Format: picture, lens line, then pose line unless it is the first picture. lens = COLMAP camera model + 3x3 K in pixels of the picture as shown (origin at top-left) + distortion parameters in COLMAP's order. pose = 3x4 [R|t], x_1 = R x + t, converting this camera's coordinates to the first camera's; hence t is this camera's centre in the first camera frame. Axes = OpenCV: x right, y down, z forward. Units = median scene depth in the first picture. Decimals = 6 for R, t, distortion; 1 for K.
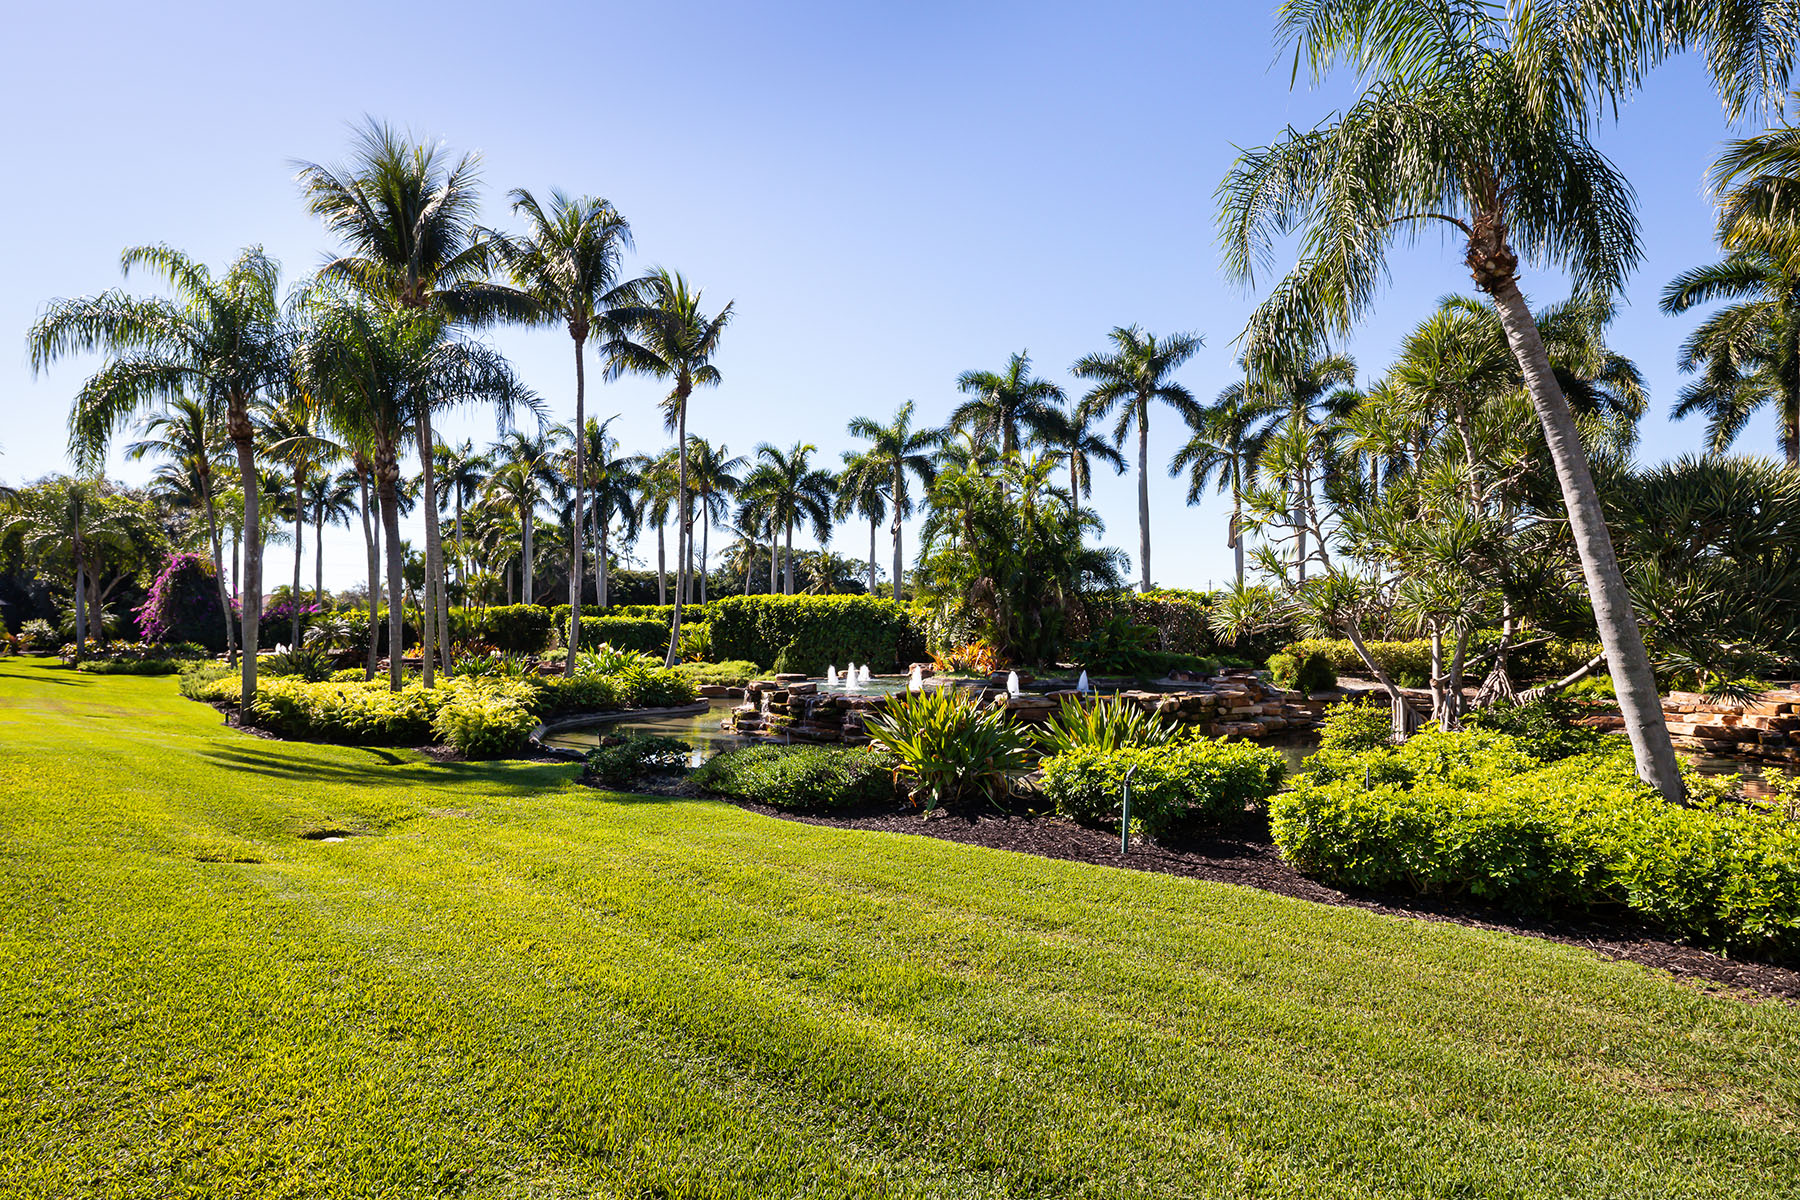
lens RADIAL K [[872.2, 0, 906.4], [0, 872.2, 630.8], [0, 0, 1]] dist [-0.000422, -0.001471]
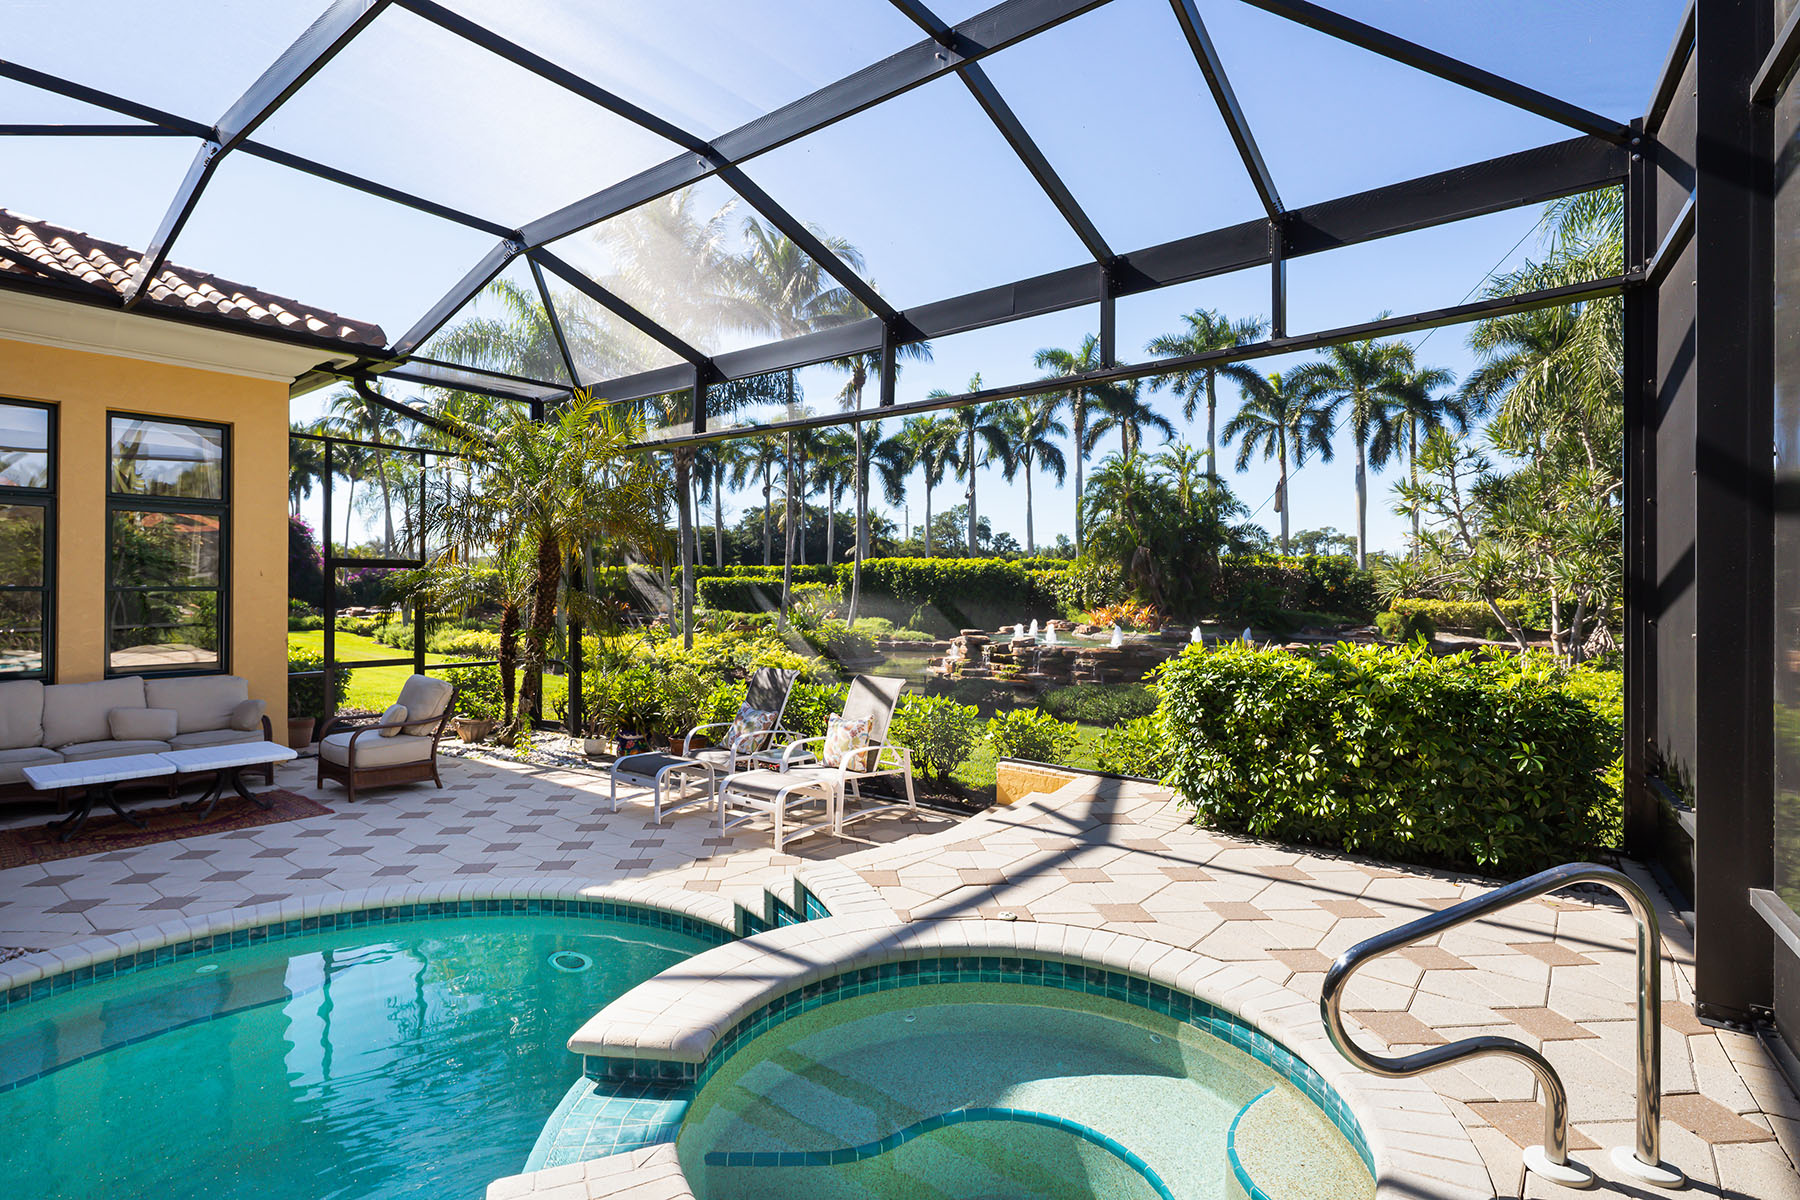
lens RADIAL K [[872.2, 0, 904.0], [0, 872.2, 602.0], [0, 0, 1]] dist [-0.000422, -0.001471]
pose [[0.999834, 0.000063, 0.018223, -0.182511], [-0.000435, 0.999791, 0.020420, -0.008442], [-0.018218, -0.020424, 0.999625, -0.125694]]
